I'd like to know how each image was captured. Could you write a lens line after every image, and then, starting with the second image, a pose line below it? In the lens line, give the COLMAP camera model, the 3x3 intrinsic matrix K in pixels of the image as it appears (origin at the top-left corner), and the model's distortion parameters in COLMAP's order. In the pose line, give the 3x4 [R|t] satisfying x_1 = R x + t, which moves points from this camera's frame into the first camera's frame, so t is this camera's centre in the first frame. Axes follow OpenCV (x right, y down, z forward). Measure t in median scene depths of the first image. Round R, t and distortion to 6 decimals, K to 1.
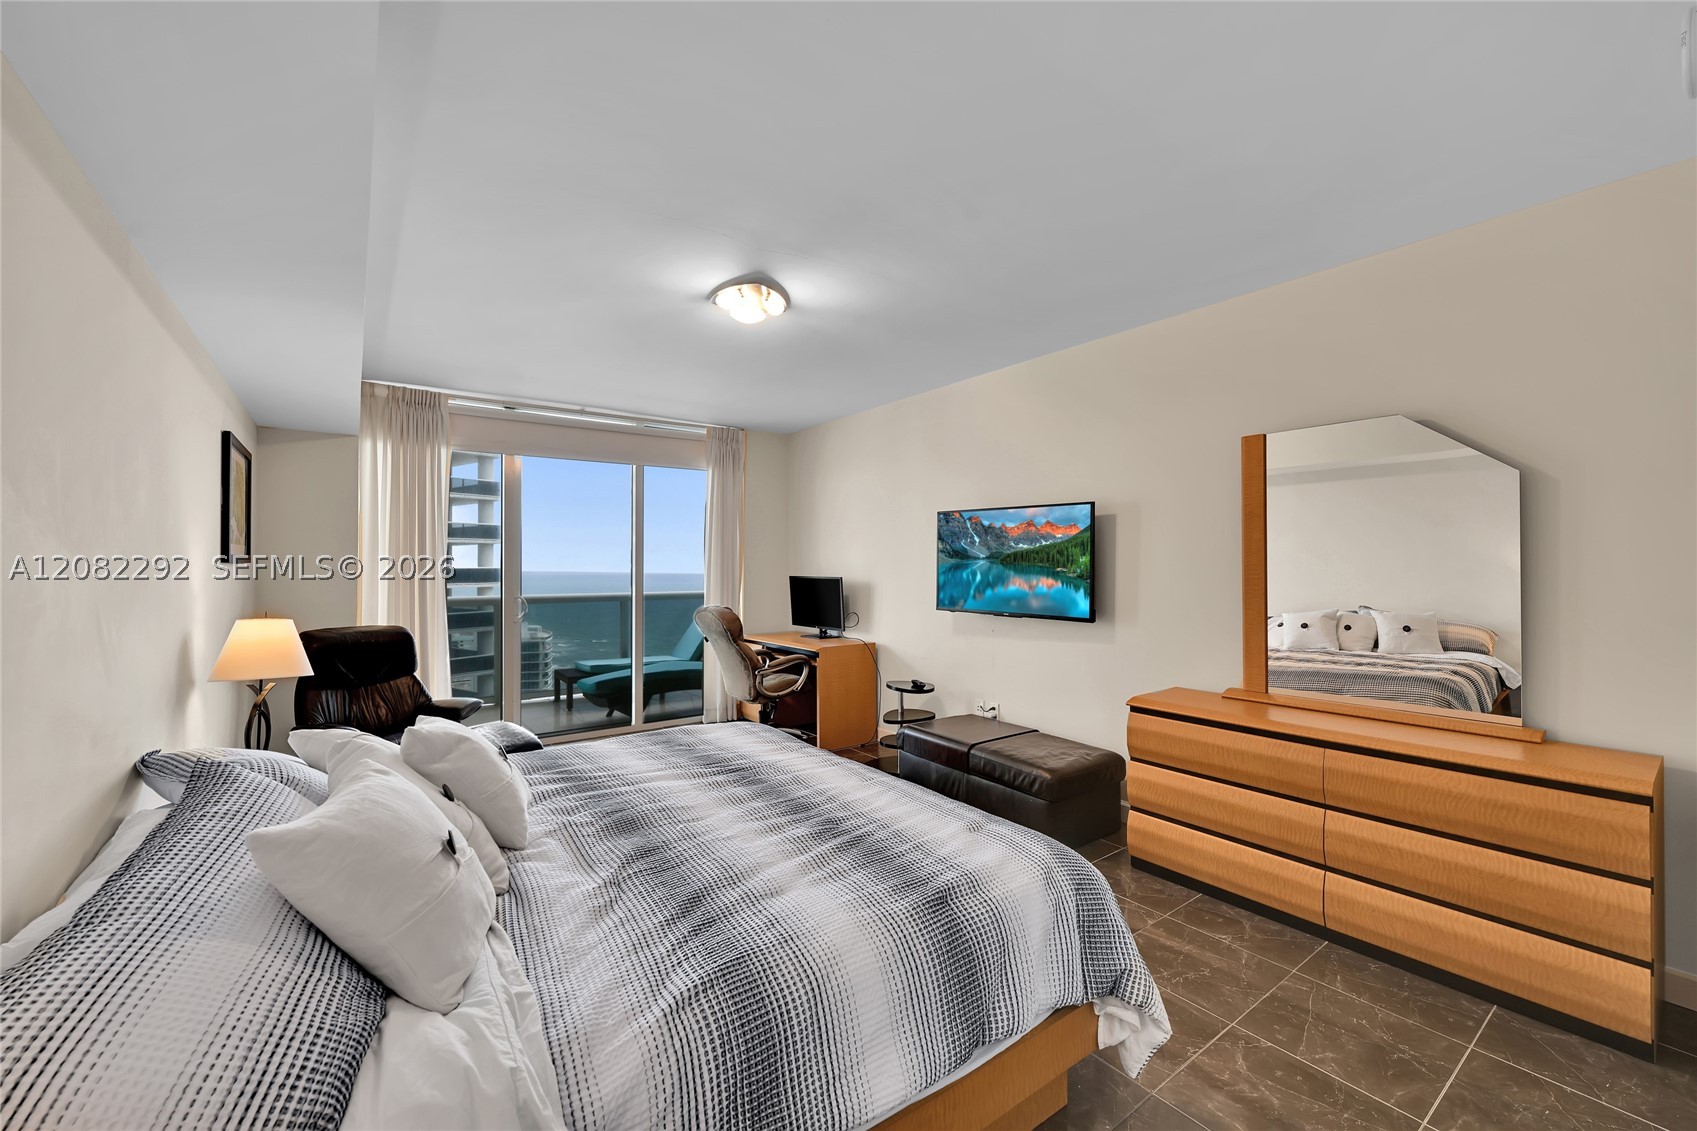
lens RADIAL K [[676.1, 0, 820.4], [0, 676.1, 567.4], [0, 0, 1]] dist [0.002427, 0.000337]
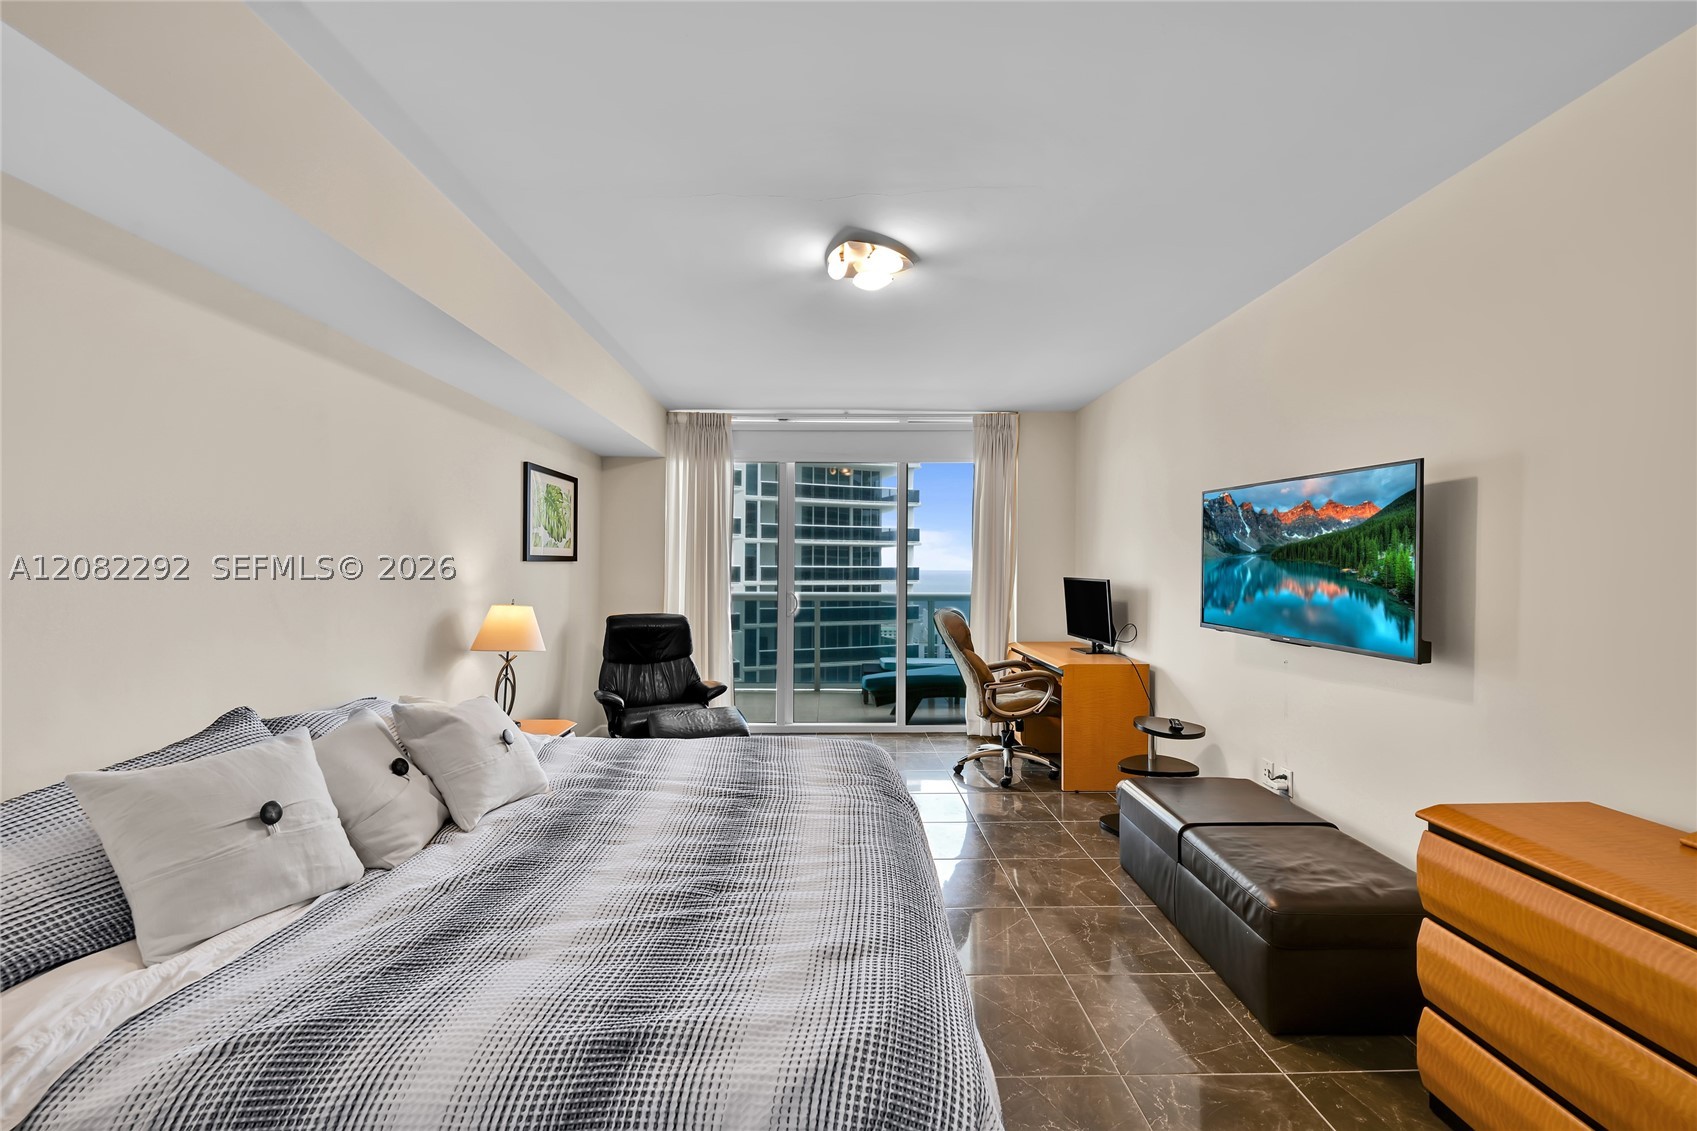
lens RADIAL K [[666.0, 0, 853.4], [0, 666.0, 559.9], [0, 0, 1]] dist [-0.003592, -0.000092]
pose [[0.826768, -0.001064, -0.562541, 0.337951], [-0.005351, 0.999938, -0.009755, 0.000424], [0.562517, 0.011075, 0.826712, 0.253822]]
